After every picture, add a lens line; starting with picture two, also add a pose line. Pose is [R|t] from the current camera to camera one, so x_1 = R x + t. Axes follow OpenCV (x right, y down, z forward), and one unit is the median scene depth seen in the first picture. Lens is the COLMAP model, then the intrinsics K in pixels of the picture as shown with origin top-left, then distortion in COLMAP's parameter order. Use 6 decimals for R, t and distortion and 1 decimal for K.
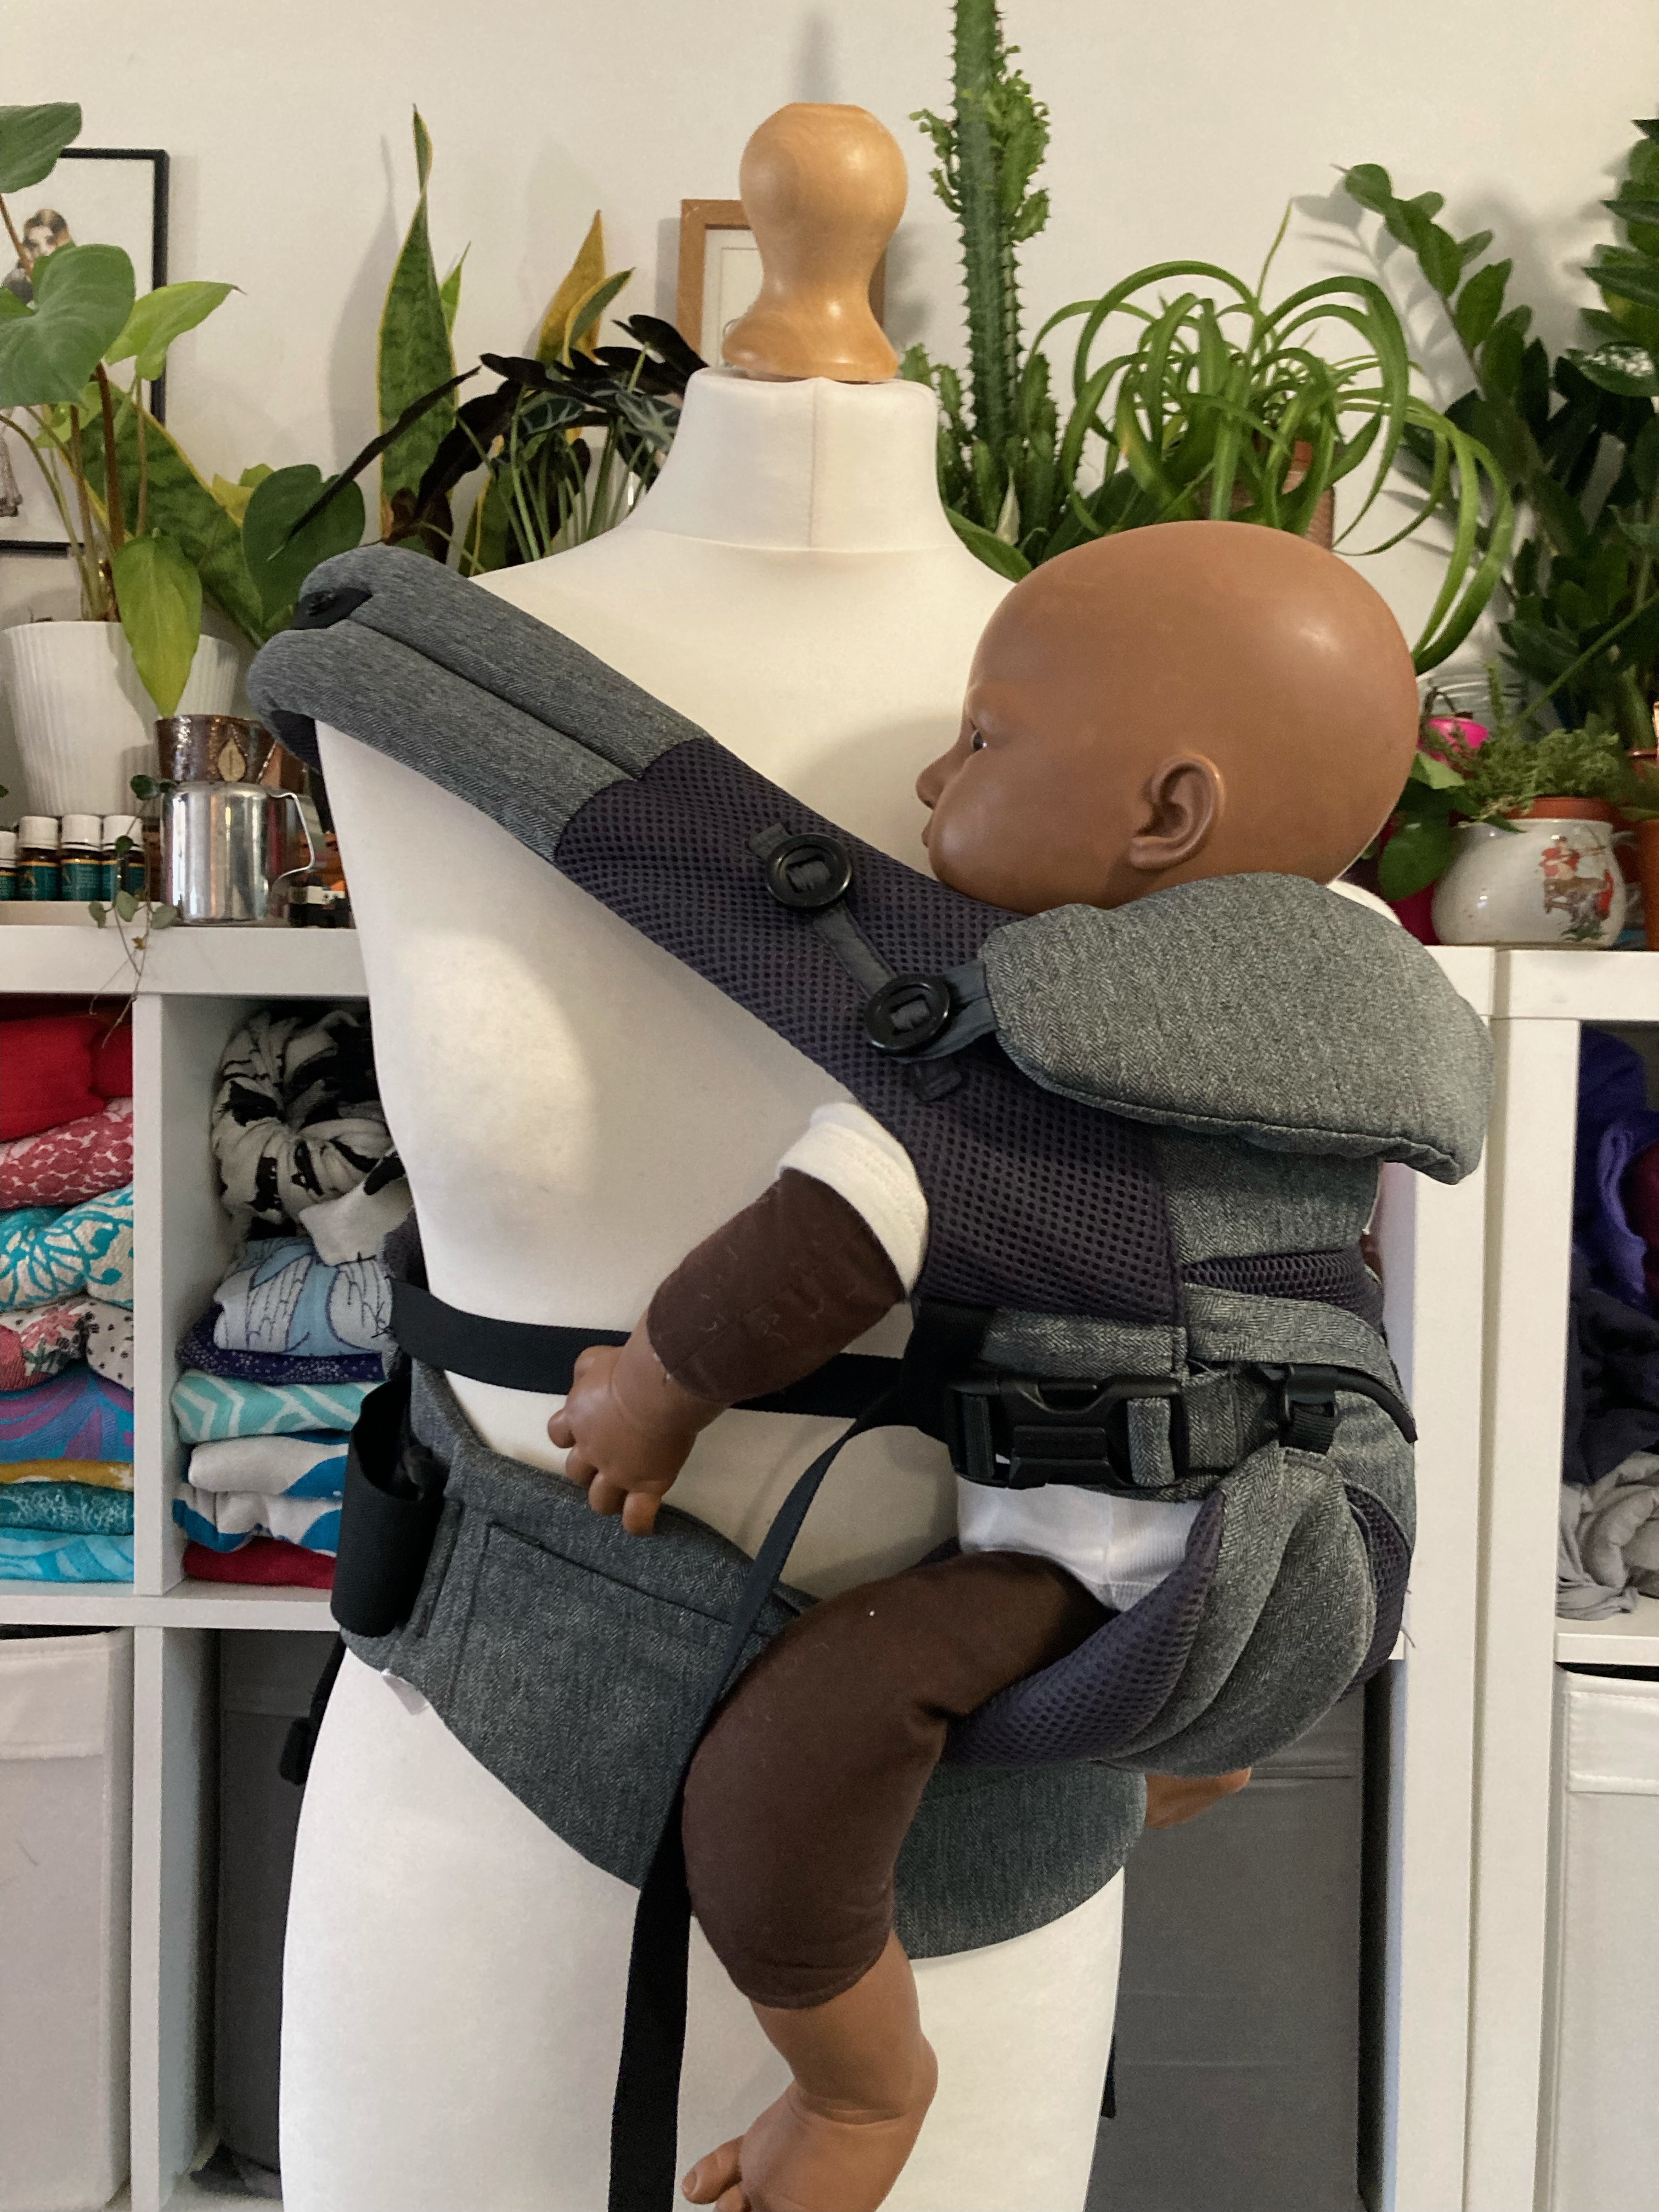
lens RADIAL K [[1849.7, 0, 813.3], [0, 1849.7, 1106.4], [0, 0, 1]] dist [-0.031348, 0.049558]
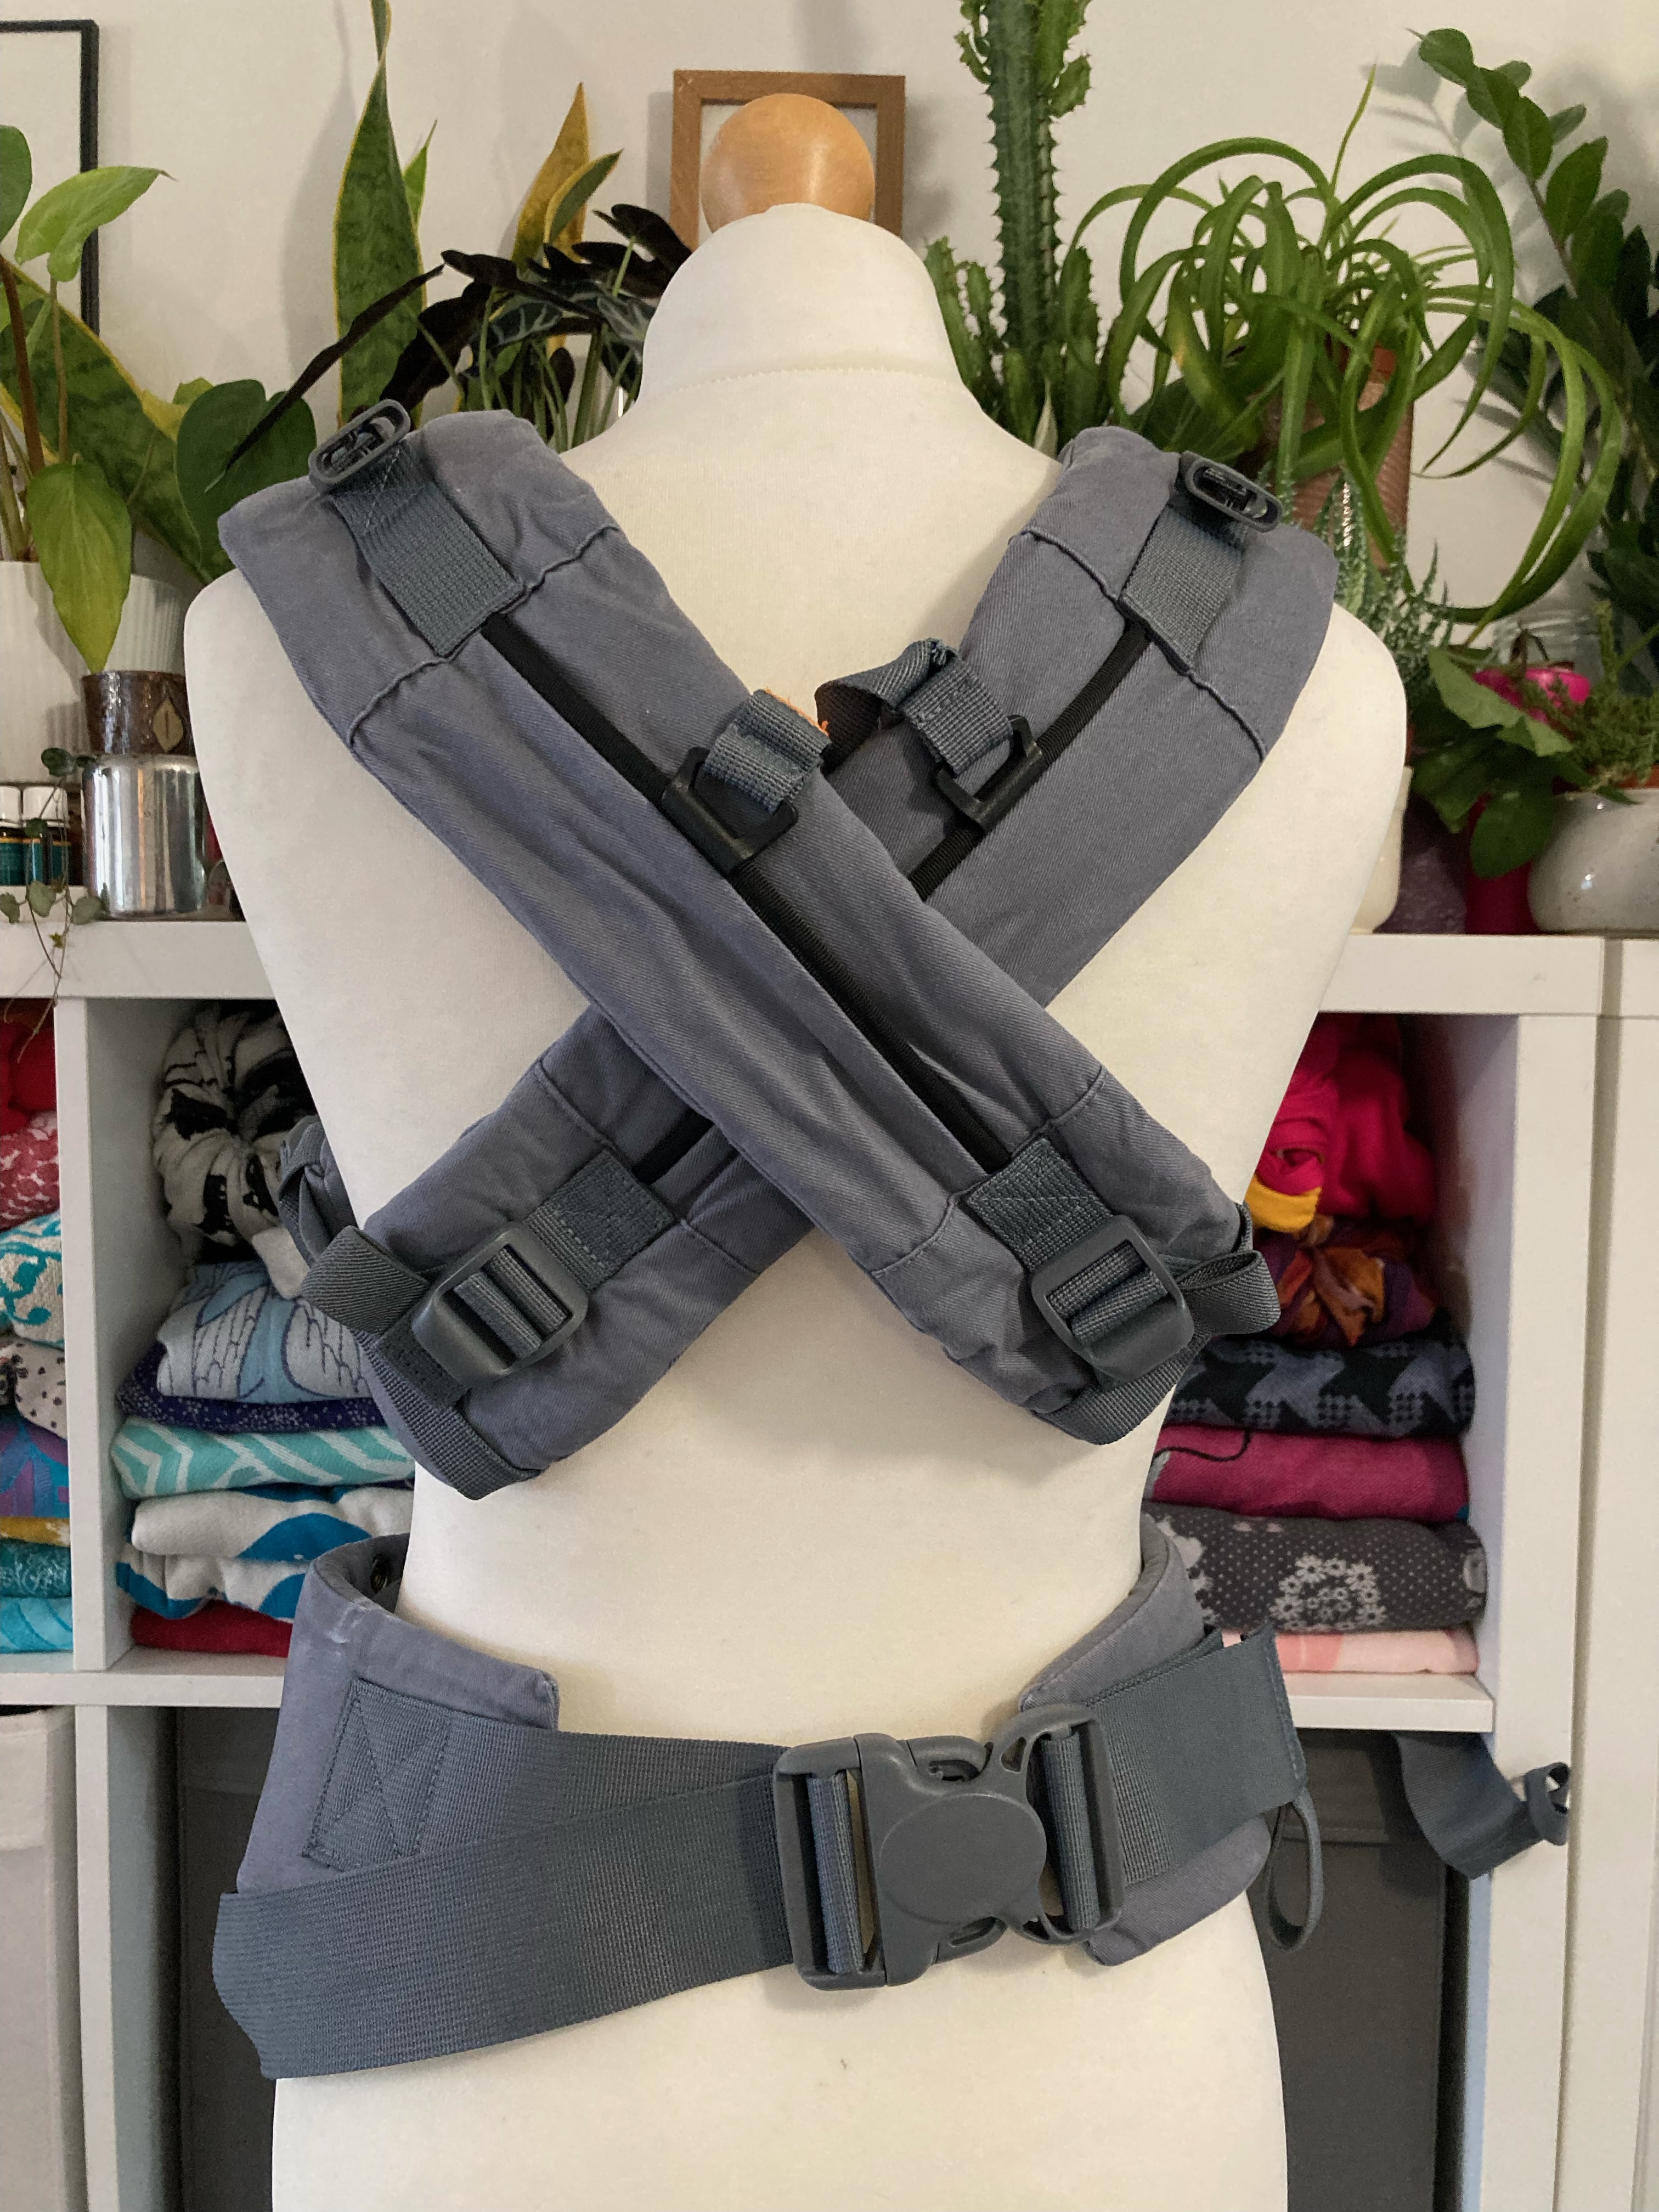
lens RADIAL K [[1849.7, 0, 844.9], [0, 1849.7, 1104.4], [0, 0, 1]] dist [-0.031348, 0.049558]
pose [[0.999943, -0.007268, 0.007771, 0.000450], [0.006884, 0.998803, 0.048425, -0.045207], [-0.008114, -0.048369, 0.998797, 0.107649]]
